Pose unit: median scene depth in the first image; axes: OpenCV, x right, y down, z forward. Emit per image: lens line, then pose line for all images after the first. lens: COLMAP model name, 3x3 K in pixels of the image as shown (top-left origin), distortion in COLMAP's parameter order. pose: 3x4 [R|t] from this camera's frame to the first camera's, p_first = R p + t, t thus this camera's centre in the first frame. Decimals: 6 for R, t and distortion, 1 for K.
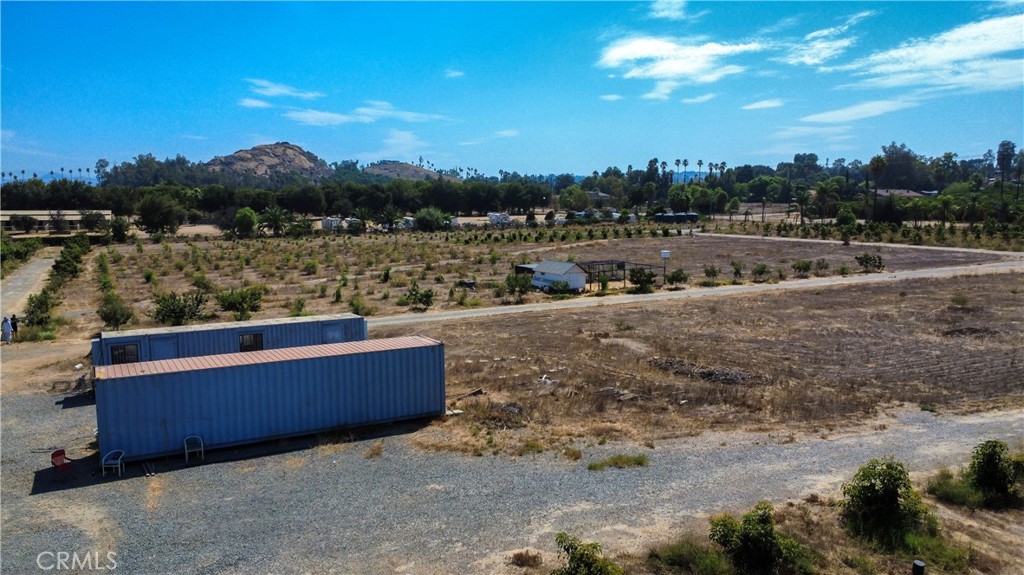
lens RADIAL K [[764.4, 0, 510.9], [0, 764.4, 291.6], [0, 0, 1]] dist [0.004240, -0.000978]
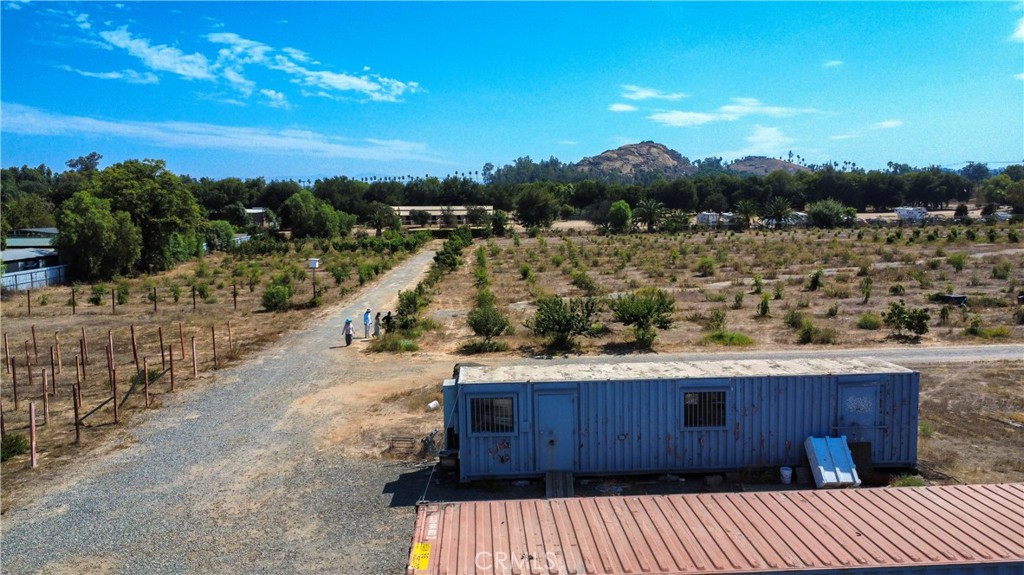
lens RADIAL K [[773.9, 0, 517.2], [0, 773.9, 215.8], [0, 0, 1]] dist [0.003813, 0.000562]
pose [[0.900909, 0.000915, -0.434007, -0.022264], [-0.043334, 0.995190, -0.087854, -0.001331], [0.431839, 0.097956, 0.896616, 0.044576]]
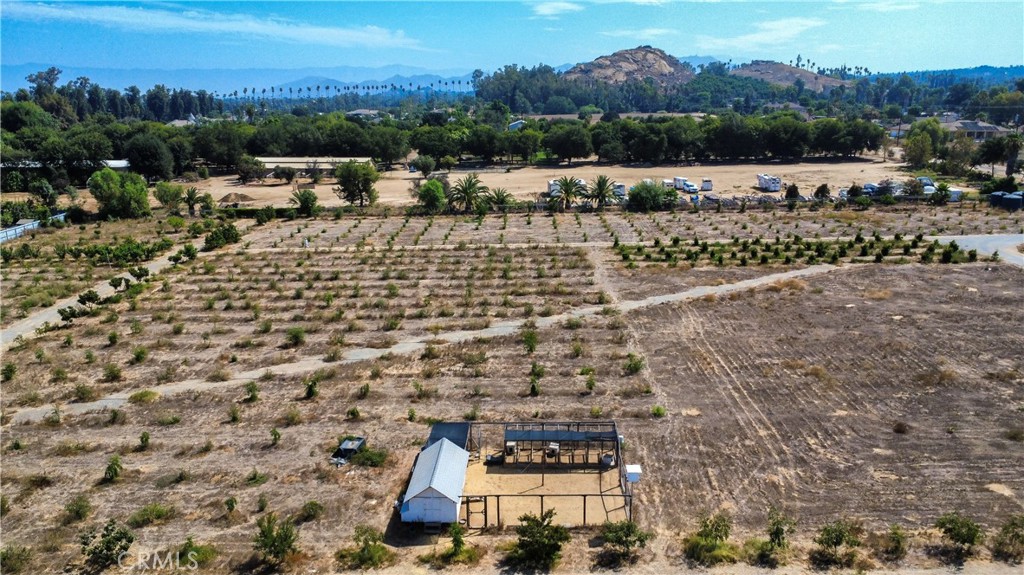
lens RADIAL K [[769.8, 0, 517.7], [0, 769.8, 288.0], [0, 0, 1]] dist [-0.000370, 0.002157]
pose [[0.885578, 0.108499, -0.451642, 0.074015], [-0.050219, 0.989001, 0.139122, -0.051548], [0.461769, -0.100522, 0.881286, 0.105435]]
